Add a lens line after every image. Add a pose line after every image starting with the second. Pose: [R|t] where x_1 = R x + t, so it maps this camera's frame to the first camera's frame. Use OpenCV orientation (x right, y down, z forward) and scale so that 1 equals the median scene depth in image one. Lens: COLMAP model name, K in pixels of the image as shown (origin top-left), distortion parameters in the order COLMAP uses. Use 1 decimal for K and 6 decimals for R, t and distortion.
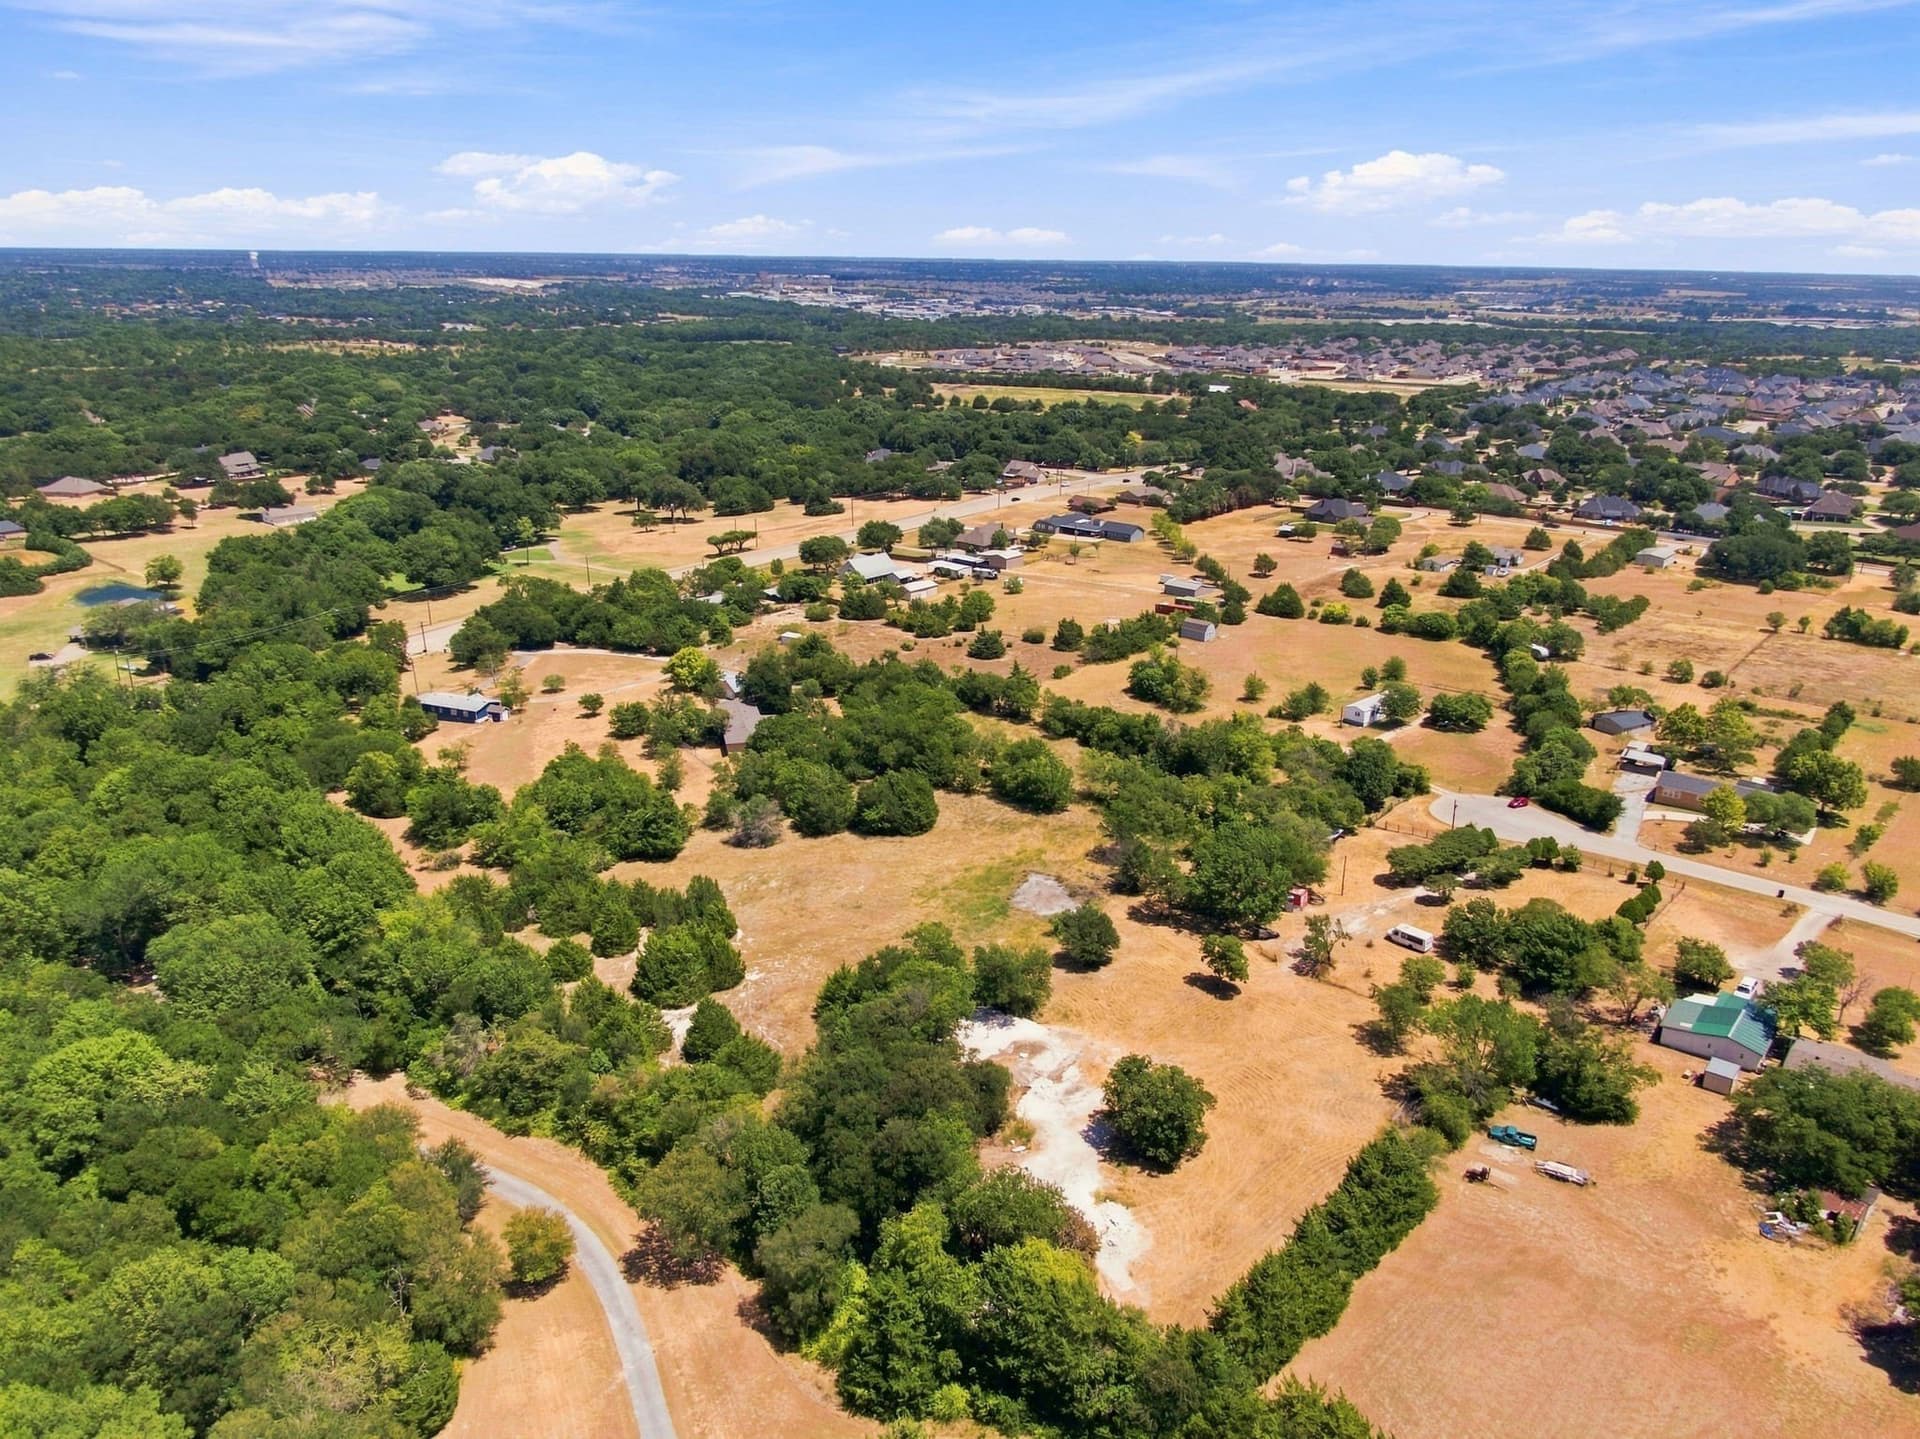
lens RADIAL K [[1384.7, 0, 960.0], [0, 1384.7, 719.5], [0, 0, 1]] dist [0.028281, -0.038144]
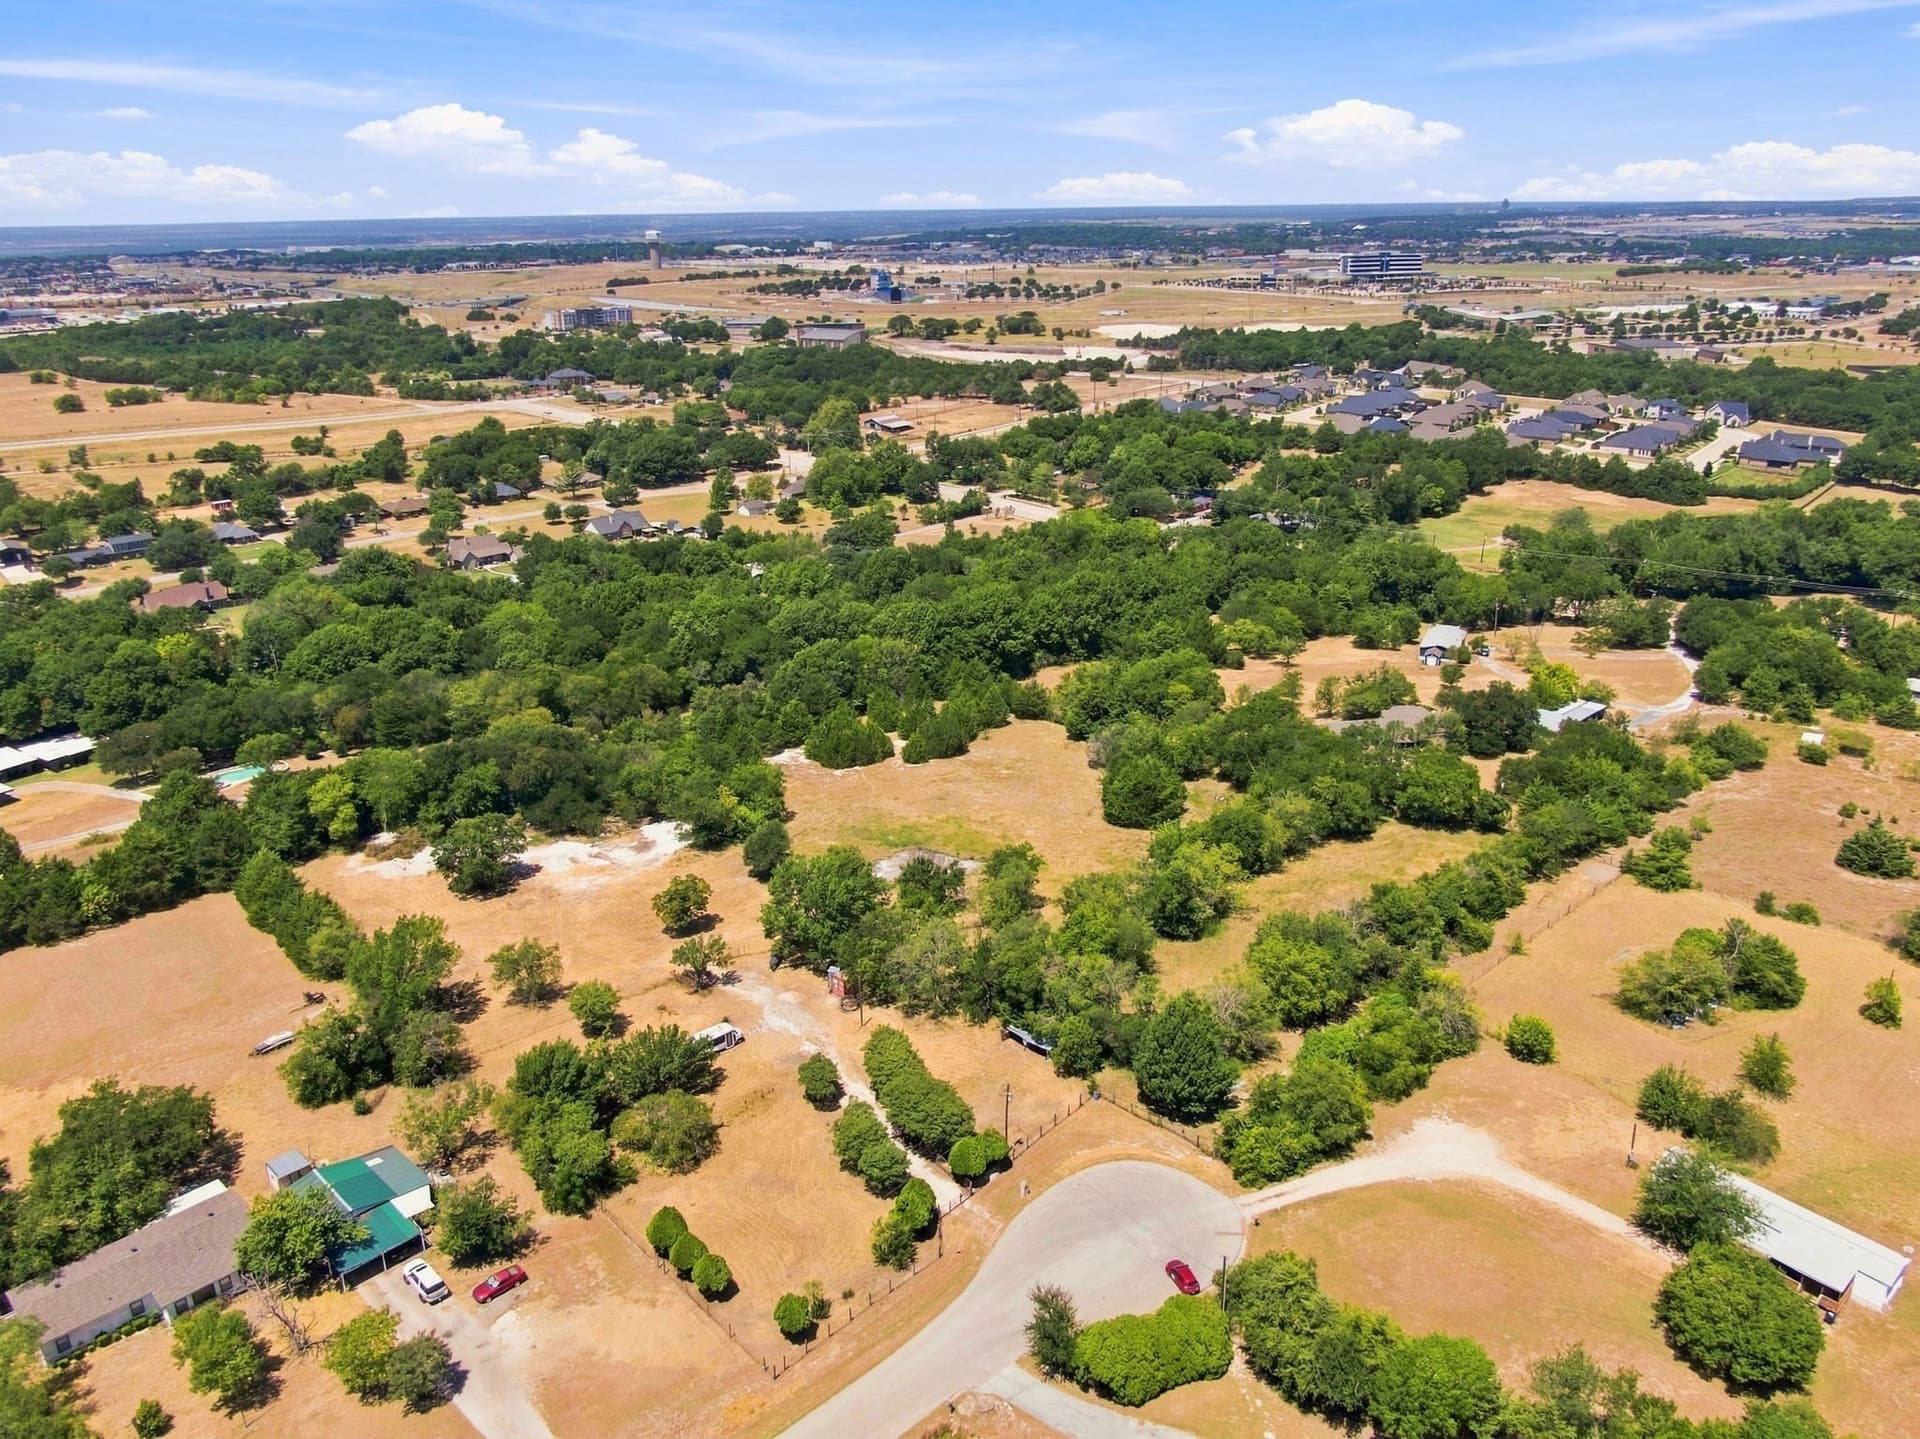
lens RADIAL K [[1384.7, 0, 960.0], [0, 1384.7, 719.5], [0, 0, 1]] dist [0.028281, -0.038144]
pose [[-0.099684, 0.329997, -0.938704, 1.008170], [-0.299367, 0.889745, 0.344576, -0.325305], [0.948917, 0.315366, 0.010096, 1.087794]]
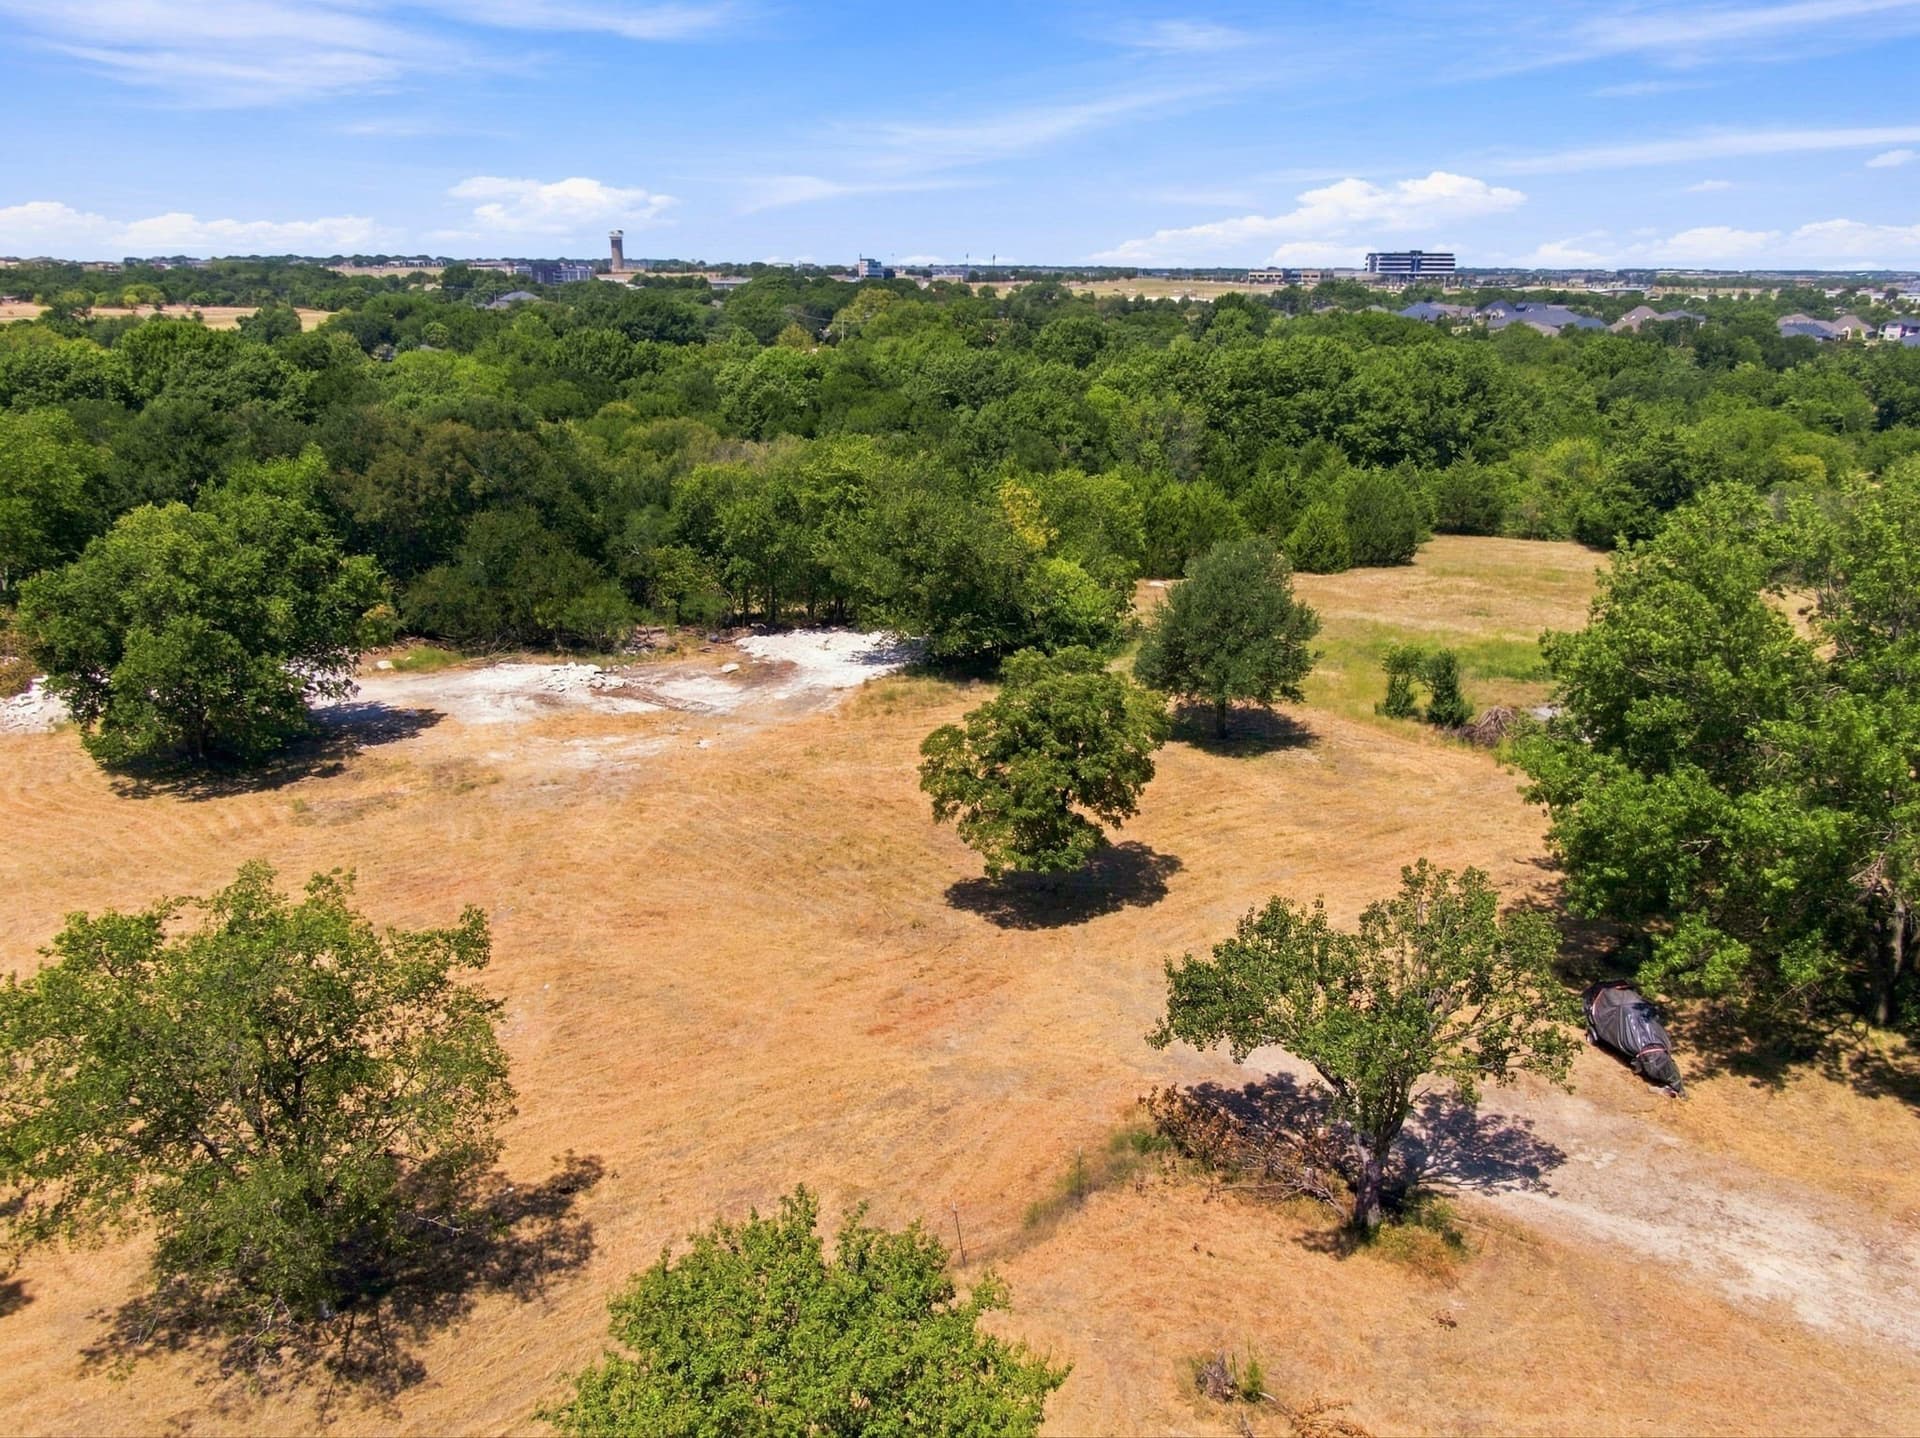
lens RADIAL K [[1384.7, 0, 960.0], [0, 1384.7, 719.0], [0, 0, 1]] dist [0.028281, -0.038144]
pose [[-0.066424, 0.289004, -0.955021, 0.388417], [-0.319064, 0.900728, 0.294766, 0.099089], [0.945403, 0.324292, 0.032381, 0.936104]]
